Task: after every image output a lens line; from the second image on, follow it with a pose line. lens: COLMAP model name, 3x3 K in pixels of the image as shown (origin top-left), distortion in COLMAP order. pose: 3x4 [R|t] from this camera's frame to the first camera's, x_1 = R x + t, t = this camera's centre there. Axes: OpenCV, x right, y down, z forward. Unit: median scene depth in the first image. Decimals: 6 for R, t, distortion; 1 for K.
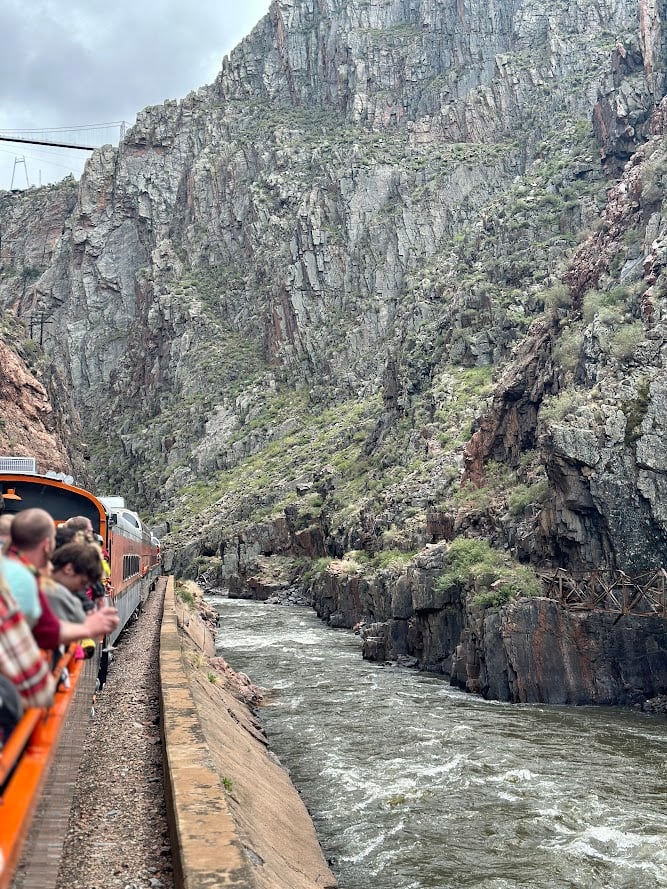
lens RADIAL K [[1226.1, 0, 333.3], [0, 1226.1, 425.7], [0, 0, 1]] dist [0.159548, -0.047832]
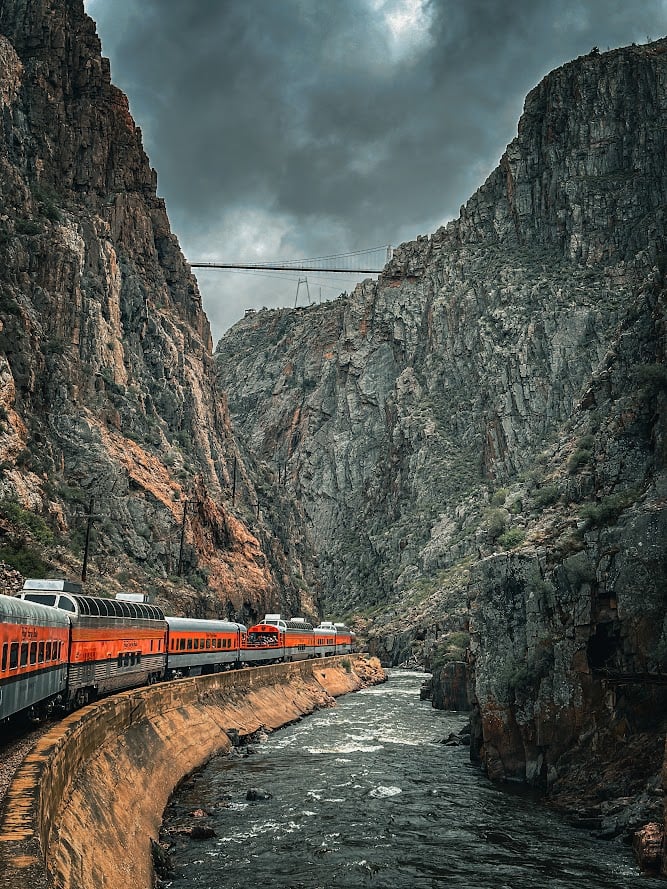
lens RADIAL K [[1226.1, 0, 333.3], [0, 1226.1, 425.7], [0, 0, 1]] dist [0.159548, -0.047832]
pose [[0.973264, -0.026475, -0.228157, 0.062927], [0.011194, 0.997622, -0.068014, -0.017133], [0.229415, 0.063642, 0.971246, -0.158333]]
